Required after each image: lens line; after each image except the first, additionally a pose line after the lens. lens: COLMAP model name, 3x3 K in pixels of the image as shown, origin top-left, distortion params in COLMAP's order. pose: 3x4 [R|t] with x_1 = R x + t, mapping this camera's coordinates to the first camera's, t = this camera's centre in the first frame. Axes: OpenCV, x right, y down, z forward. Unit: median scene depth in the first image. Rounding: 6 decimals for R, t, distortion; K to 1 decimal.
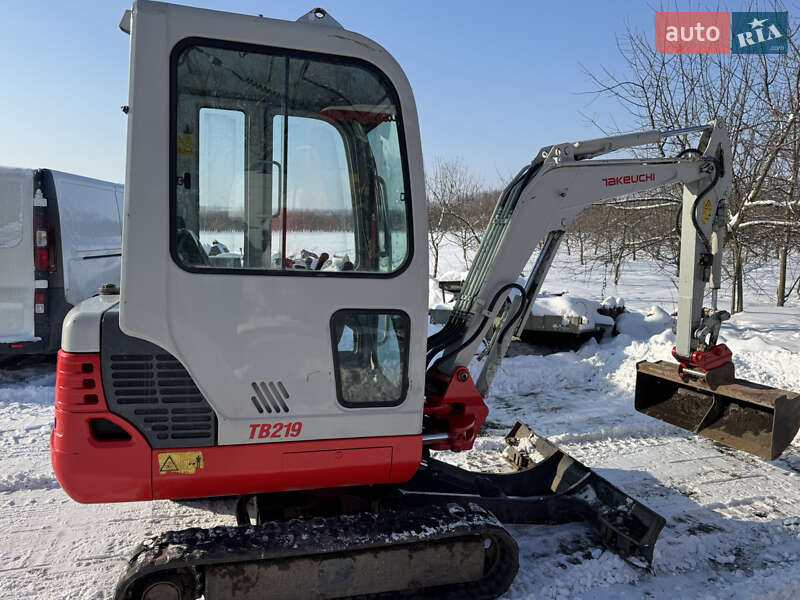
lens RADIAL K [[578.9, 0, 396.3], [0, 578.9, 298.6], [0, 0, 1]] dist [0.038527, -0.042953]
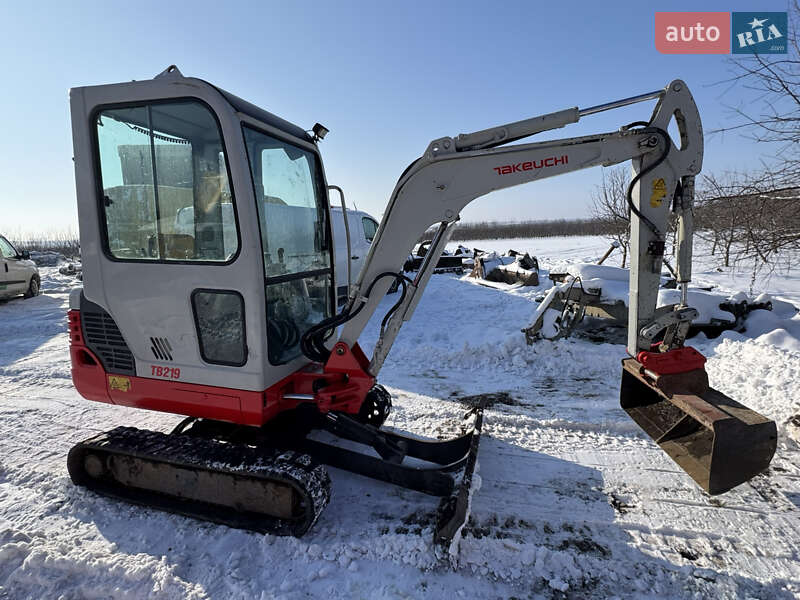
lens RADIAL K [[415.5, 0, 401.5], [0, 415.5, 299.0], [0, 0, 1]] dist [-0.000790, 0.000223]
pose [[0.859313, 0.040719, -0.509827, 0.627538], [-0.026189, 0.999021, 0.035649, -0.003495], [0.510780, -0.017282, 0.859538, 0.325470]]
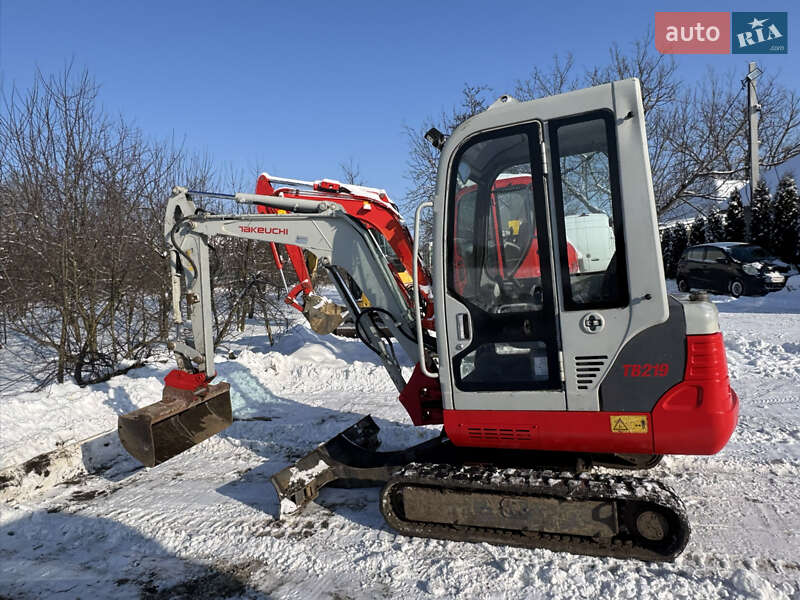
lens RADIAL K [[516.2, 0, 399.9], [0, 516.2, 298.2], [0, 0, 1]] dist [-0.004777, 0.004541]
pose [[-0.789514, 0.011371, 0.613627, -0.596434], [0.128168, 0.980838, 0.146730, -0.210280], [-0.600200, 0.194493, -0.775843, 1.935482]]
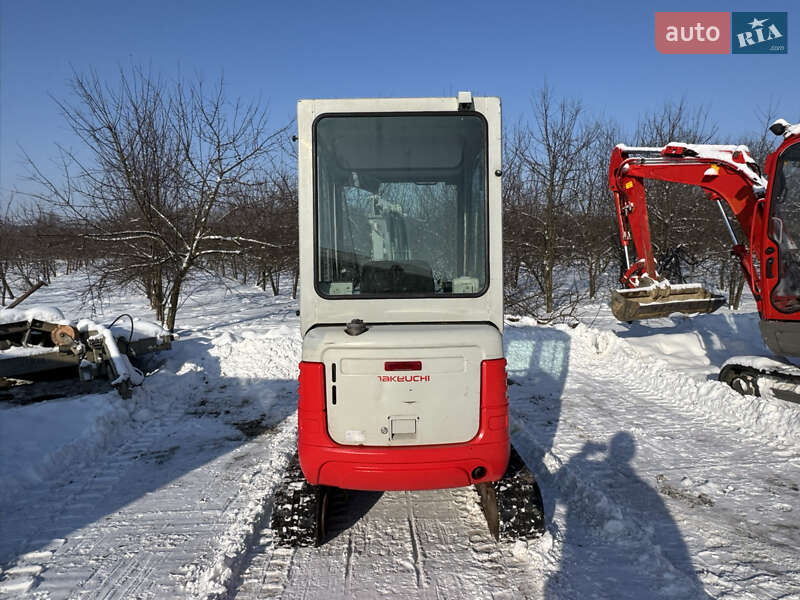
lens RADIAL K [[516.2, 0, 400.7], [0, 516.2, 304.4], [0, 0, 1]] dist [-0.004777, 0.004541]
pose [[0.254594, -0.105507, 0.961275, -1.200726], [0.130887, 0.988643, 0.073845, -0.095866], [-0.958150, 0.107018, 0.265512, 0.646171]]
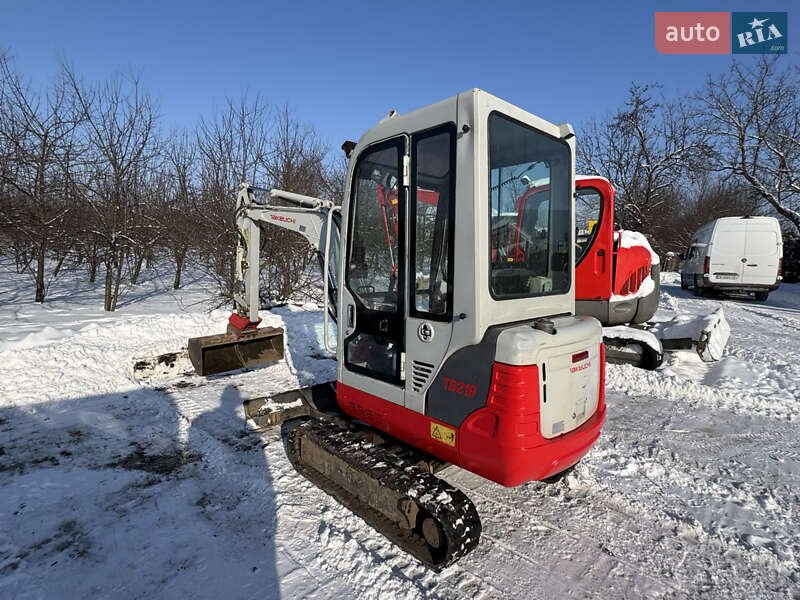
lens RADIAL K [[415.5, 0, 402.2], [0, 415.5, 298.0], [0, 0, 1]] dist [-0.000790, 0.000223]
pose [[-0.470975, -0.125069, 0.873236, -0.935974], [0.066347, 0.982073, 0.176441, -0.191524], [-0.879648, 0.141036, -0.454233, 1.431468]]
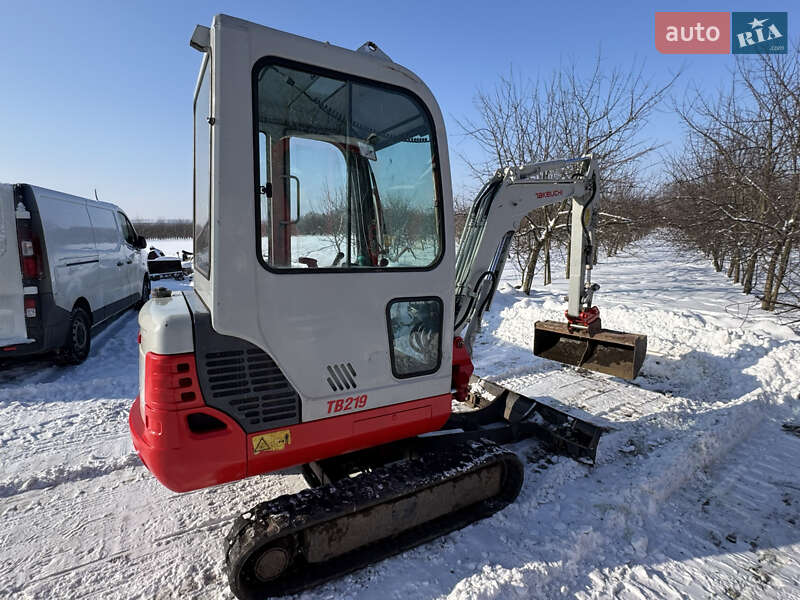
lens RADIAL K [[415.5, 0, 401.7], [0, 415.5, 300.4], [0, 0, 1]] dist [-0.000790, 0.000223]
pose [[0.964934, -0.060039, 0.255535, -0.237224], [0.049729, 0.997674, 0.046624, -0.013521], [-0.257740, -0.032281, 0.965675, 0.123262]]
